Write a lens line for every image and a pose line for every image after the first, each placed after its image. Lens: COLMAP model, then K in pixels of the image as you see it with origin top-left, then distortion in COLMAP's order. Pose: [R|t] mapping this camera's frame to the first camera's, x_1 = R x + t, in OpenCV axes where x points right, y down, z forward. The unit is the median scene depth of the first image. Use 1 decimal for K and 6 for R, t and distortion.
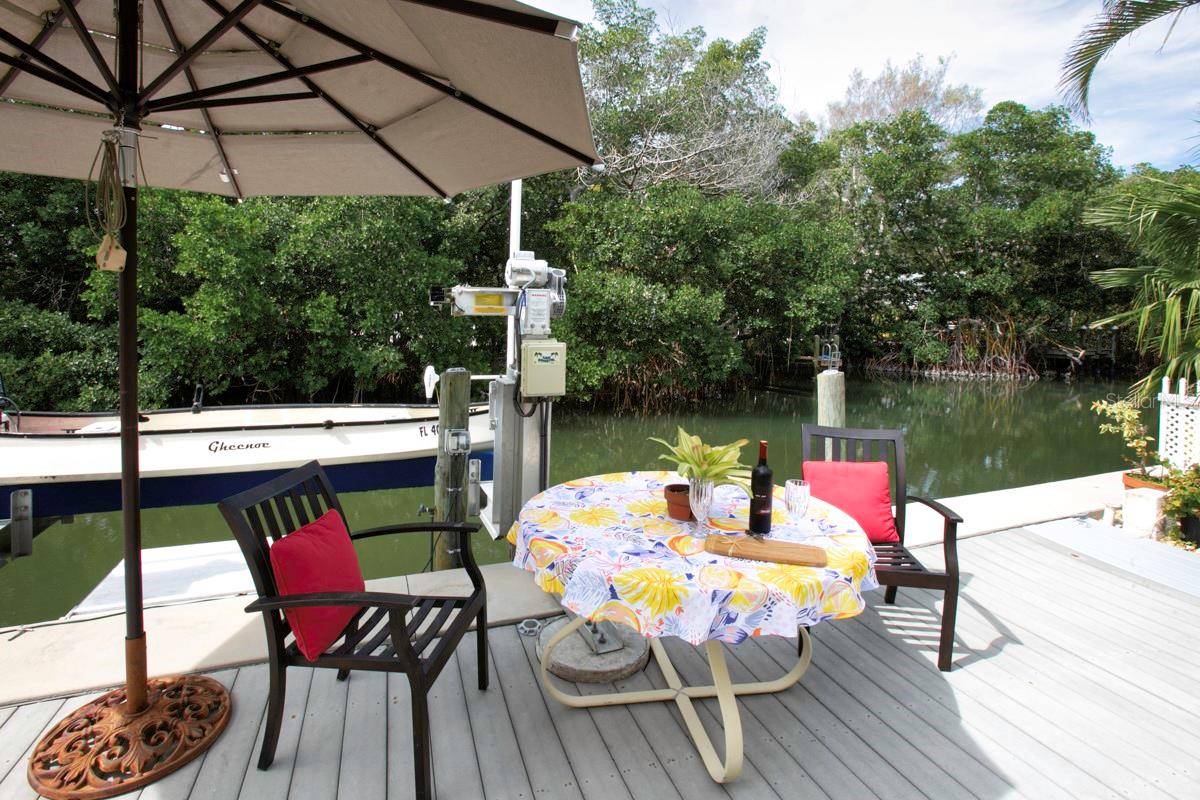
lens RADIAL K [[590.1, 0, 597.0], [0, 590.1, 328.1], [0, 0, 1]] dist [-0.027589, 0.001644]
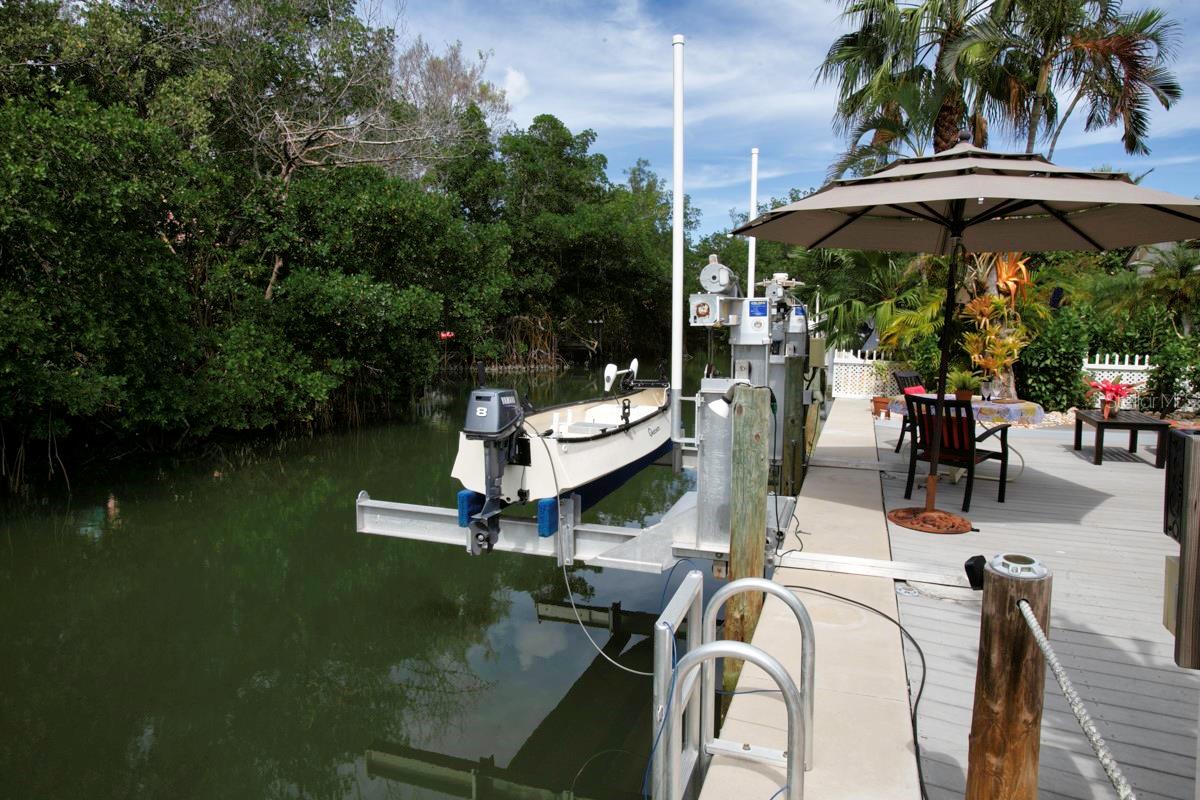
lens RADIAL K [[731.0, 0, 600.0], [0, 731.0, 400.0], [0, 0, 1]] dist [-0.064238, 0.056333]
pose [[0.655893, -0.099048, 0.748327, -0.298230], [0.025401, 0.993689, 0.109260, -0.005512], [-0.754426, -0.052655, 0.654270, 0.011700]]
